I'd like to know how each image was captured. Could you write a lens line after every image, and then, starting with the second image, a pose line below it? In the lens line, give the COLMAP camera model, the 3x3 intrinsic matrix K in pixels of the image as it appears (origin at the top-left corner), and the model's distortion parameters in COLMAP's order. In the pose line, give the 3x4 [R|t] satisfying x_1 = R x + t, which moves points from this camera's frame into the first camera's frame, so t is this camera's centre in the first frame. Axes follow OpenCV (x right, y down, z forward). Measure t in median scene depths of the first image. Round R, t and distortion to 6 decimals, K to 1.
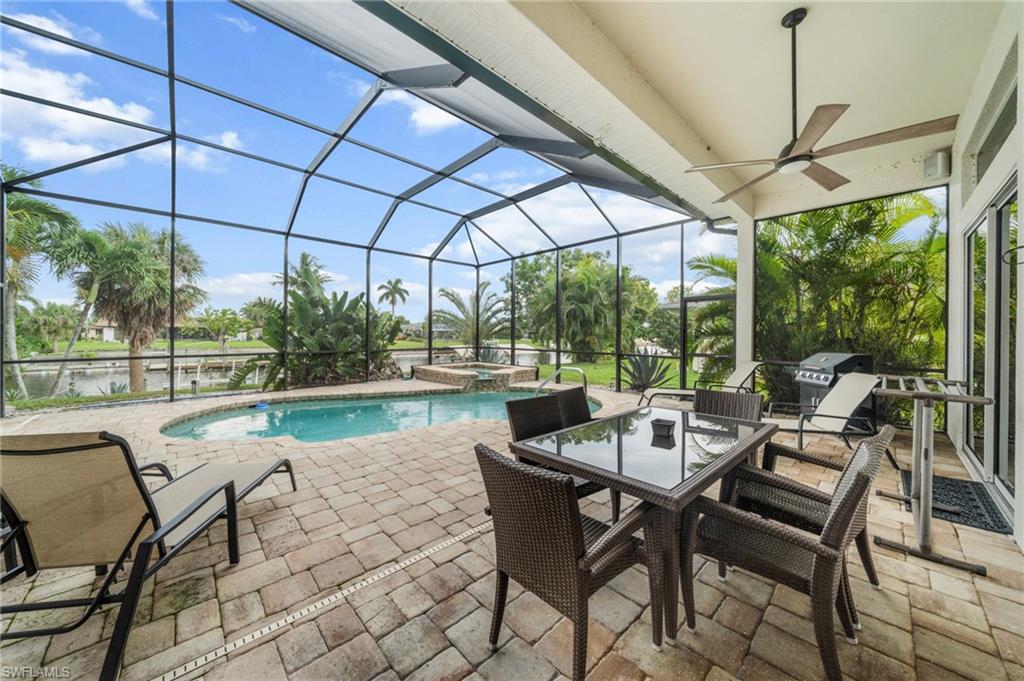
lens RADIAL K [[352.2, 0, 503.5], [0, 352.2, 334.4], [0, 0, 1]] dist [-0.002331, 0.000524]
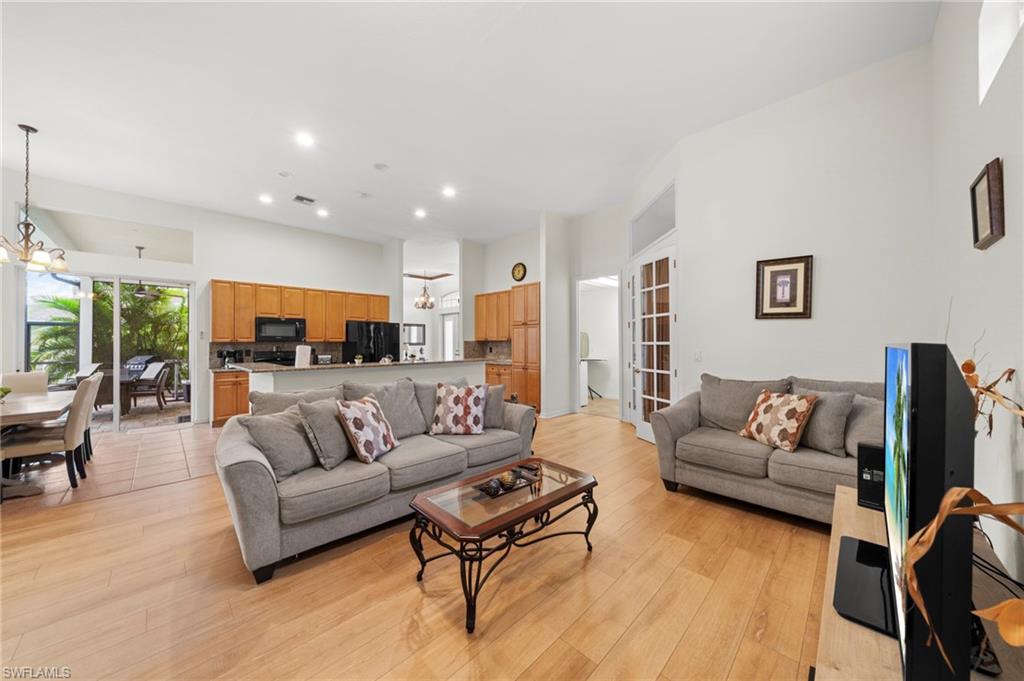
lens RADIAL K [[352.2, 0, 505.1], [0, 352.2, 340.3], [0, 0, 1]] dist [-0.002331, 0.000524]
pose [[-0.033405, 0.004250, 0.999433, -1.036388], [0.012408, 0.999916, -0.003837, -0.005423], [-0.999365, 0.012273, -0.033455, -0.919726]]
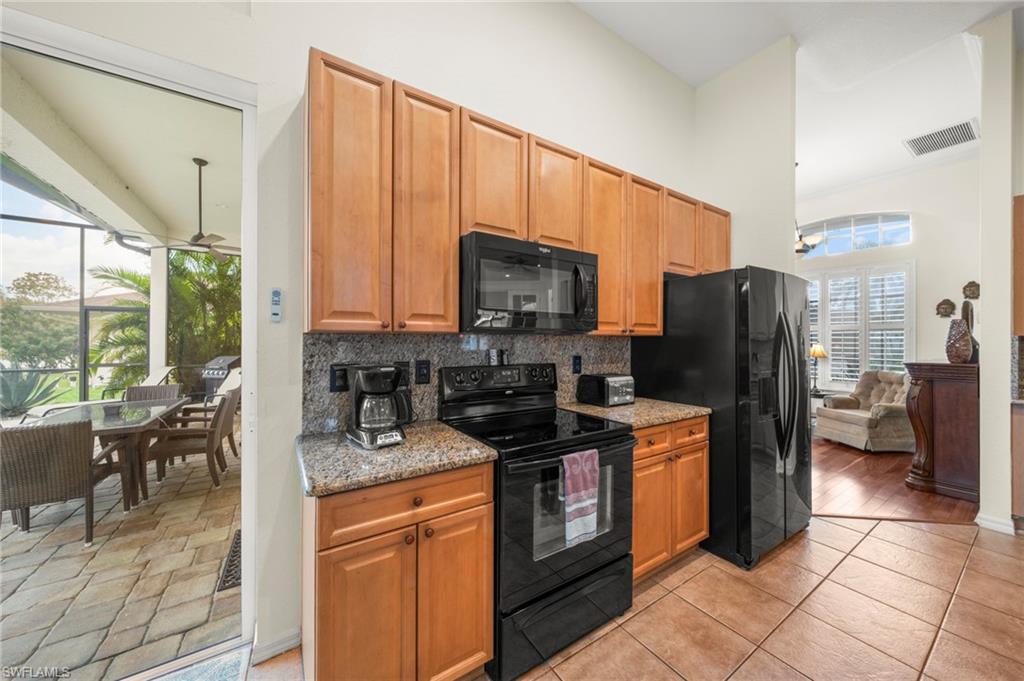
lens RADIAL K [[352.2, 0, 500.3], [0, 352.2, 339.7], [0, 0, 1]] dist [-0.002331, 0.000524]
pose [[0.177917, 0.000026, 0.984046, -0.252187], [0.004582, 0.999989, -0.000855, -0.008034], [-0.984035, 0.004661, 0.177915, -0.312190]]
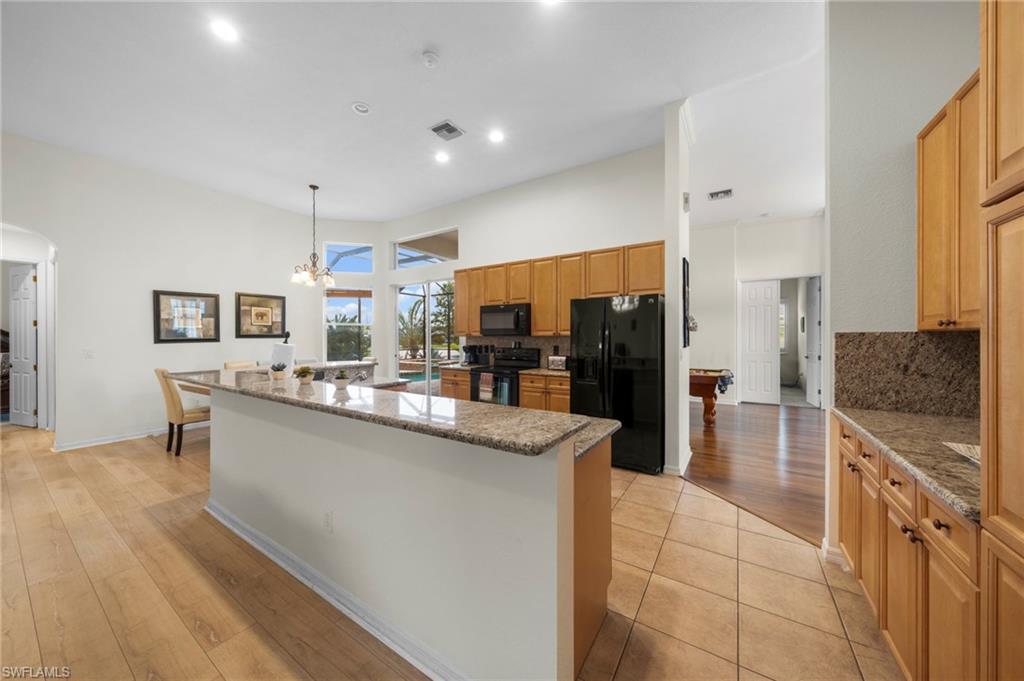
lens RADIAL K [[352.2, 0, 508.1], [0, 352.2, 339.6], [0, 0, 1]] dist [-0.002331, 0.000524]
pose [[0.973021, -0.005266, 0.230657, -0.140365], [0.005717, 0.999983, -0.001284, -0.003716], [-0.230646, 0.002568, 0.973034, -1.074685]]
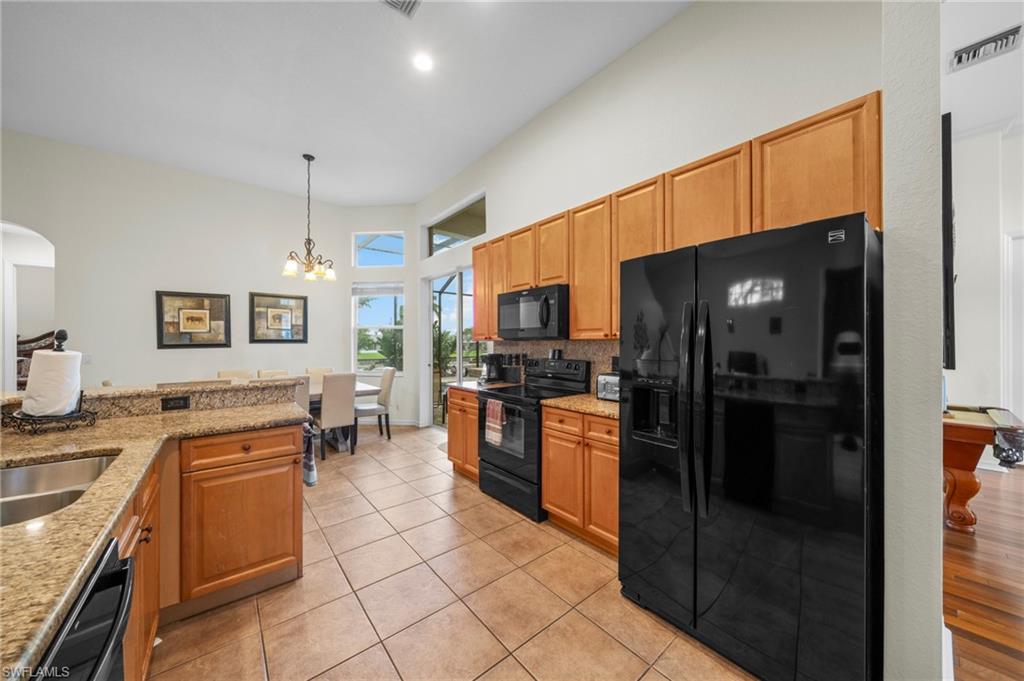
lens RADIAL K [[352.2, 0, 506.3], [0, 352.2, 343.2], [0, 0, 1]] dist [-0.002331, 0.000524]
pose [[0.997601, -0.003089, -0.069153, 0.037926], [0.002393, 0.999946, -0.010145, -0.003264], [0.069181, 0.009955, 0.997554, -0.792820]]
